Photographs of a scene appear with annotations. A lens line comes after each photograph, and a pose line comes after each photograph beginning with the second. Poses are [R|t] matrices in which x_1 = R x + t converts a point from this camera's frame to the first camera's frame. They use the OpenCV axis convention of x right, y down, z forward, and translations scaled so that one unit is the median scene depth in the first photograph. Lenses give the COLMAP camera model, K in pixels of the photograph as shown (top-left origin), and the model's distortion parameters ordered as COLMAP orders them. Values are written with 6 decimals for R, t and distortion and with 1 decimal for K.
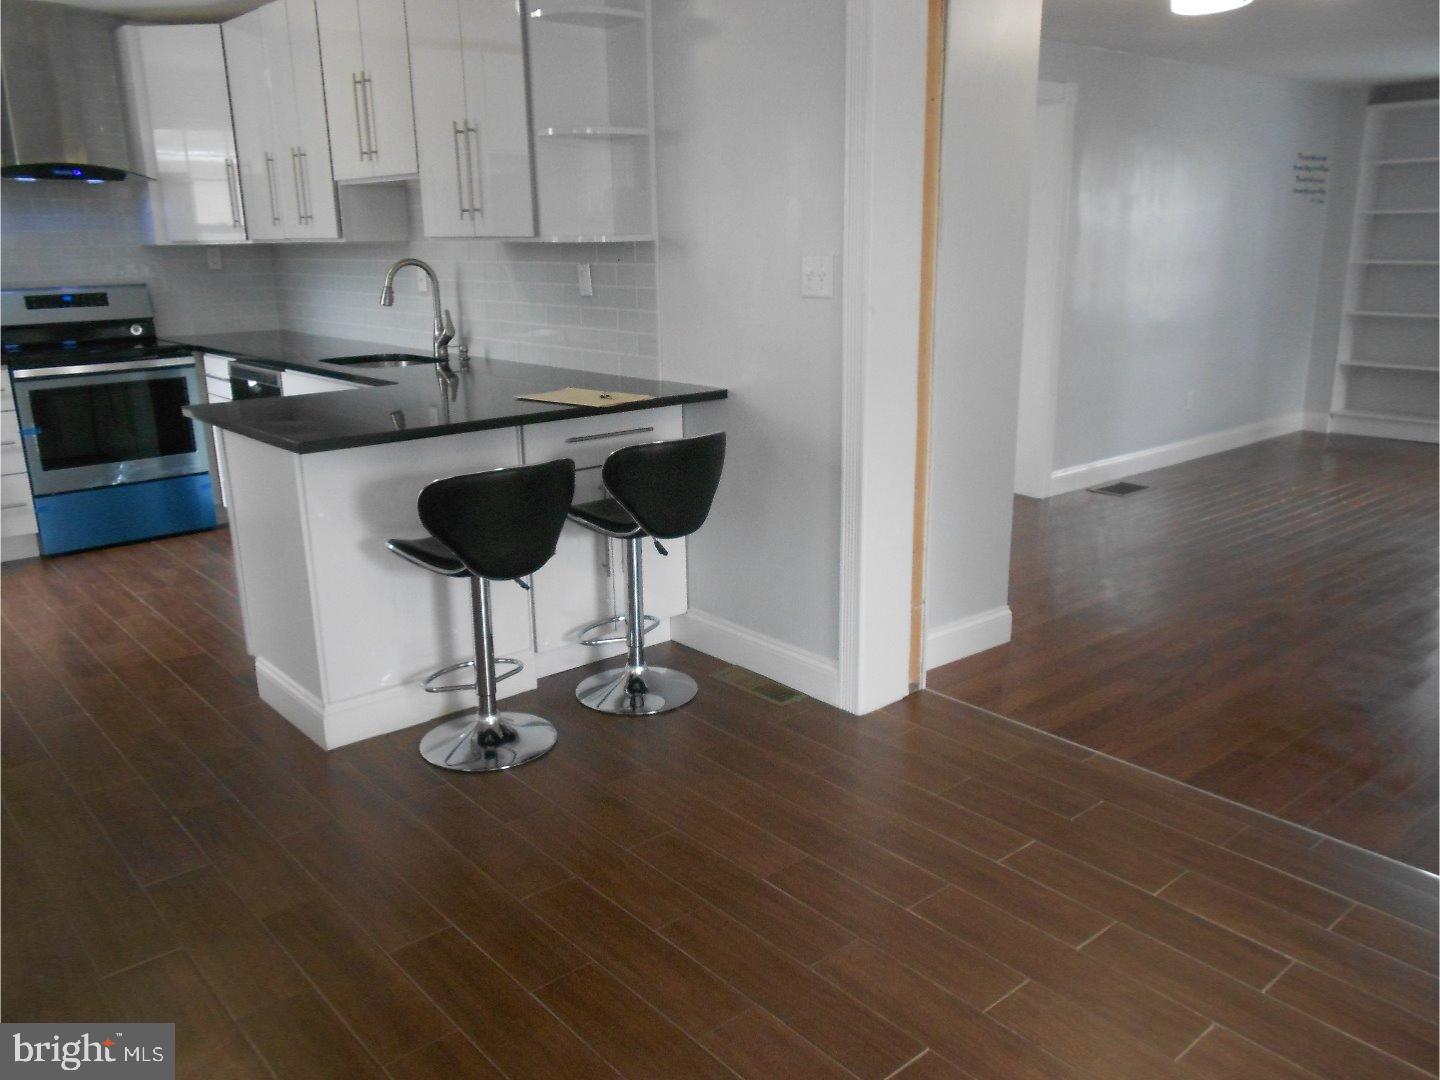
lens RADIAL K [[1132.3, 0, 729.2], [0, 1132.3, 530.2], [0, 0, 1]] dist [0.017667, -0.021984]
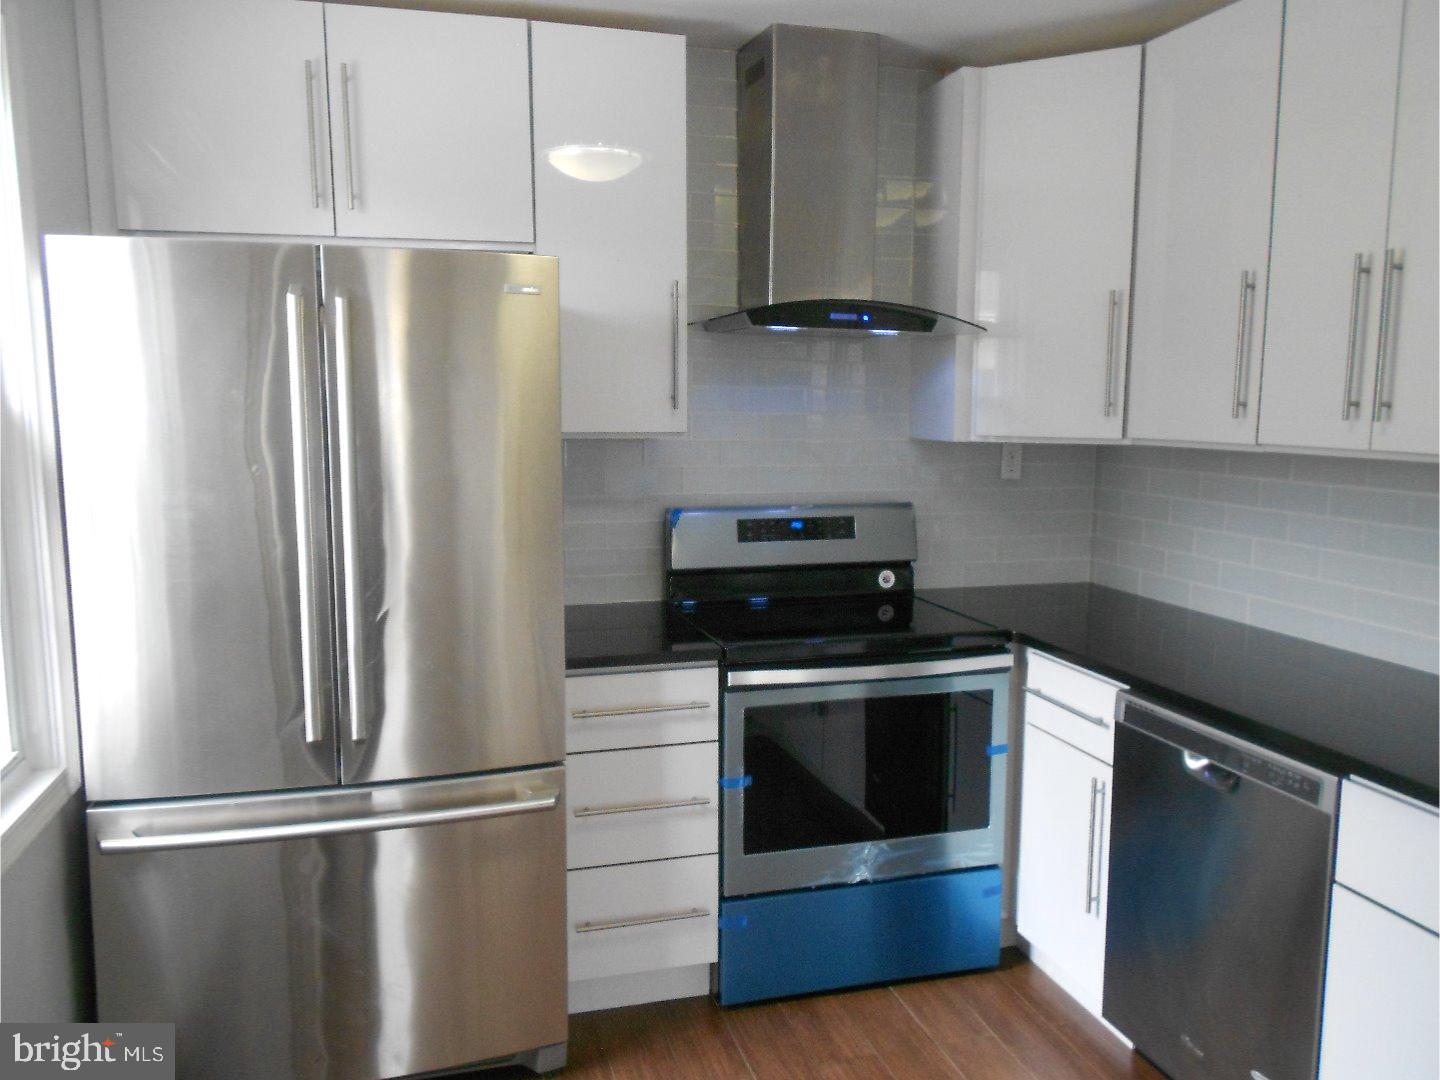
lens RADIAL K [[1132.3, 0, 718.0], [0, 1132.3, 545.7], [0, 0, 1]] dist [0.017667, -0.021984]
pose [[0.900016, 0.078559, -0.428718, -0.373999], [-0.130630, 0.987025, -0.093371, -0.135974], [0.415820, 0.140039, 0.898600, 0.465100]]
